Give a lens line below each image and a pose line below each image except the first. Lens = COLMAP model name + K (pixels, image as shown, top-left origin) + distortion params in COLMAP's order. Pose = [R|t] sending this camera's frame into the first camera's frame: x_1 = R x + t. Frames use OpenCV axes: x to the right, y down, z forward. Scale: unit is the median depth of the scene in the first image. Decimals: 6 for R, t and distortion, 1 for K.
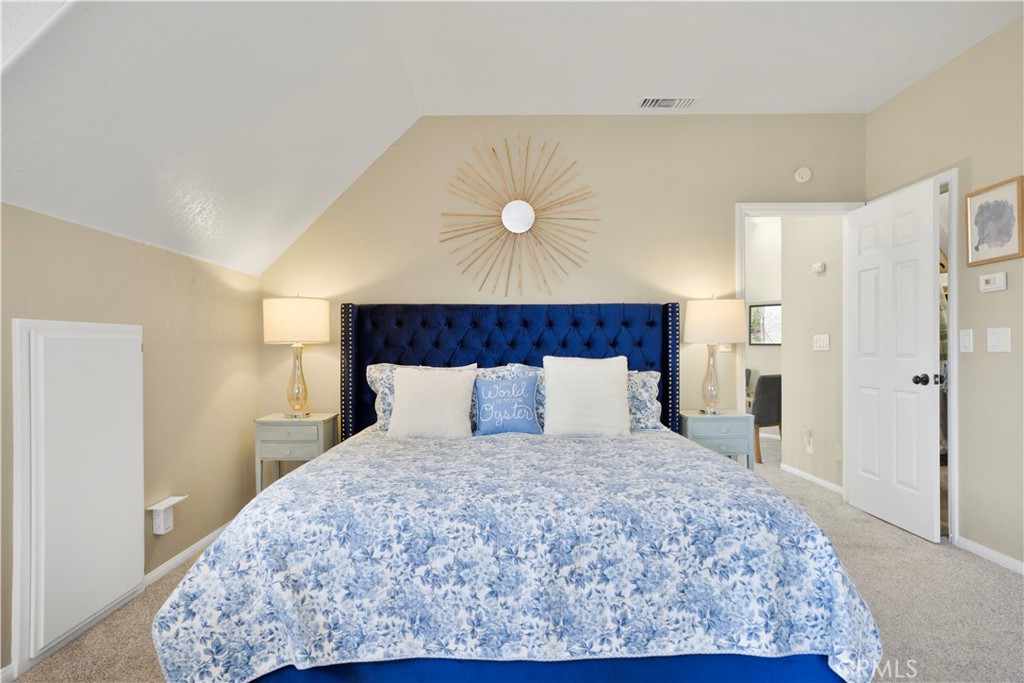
lens RADIAL K [[566.9, 0, 502.4], [0, 566.9, 354.7], [0, 0, 1]] dist [-0.002058, 0.008120]
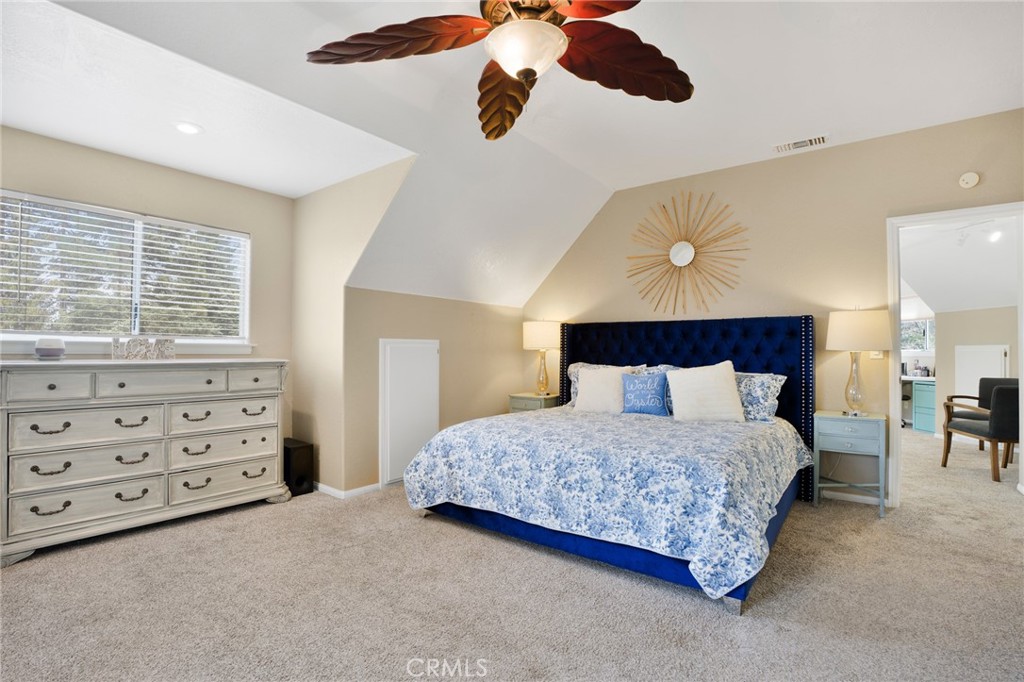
lens RADIAL K [[482.8, 0, 507.8], [0, 482.8, 344.6], [0, 0, 1]] dist [-0.042950, 0.004186]
pose [[0.789056, -0.001421, -0.614320, 0.460894], [-0.014012, 0.999696, -0.020309, -0.003877], [0.614162, 0.024633, 0.788796, -0.147095]]
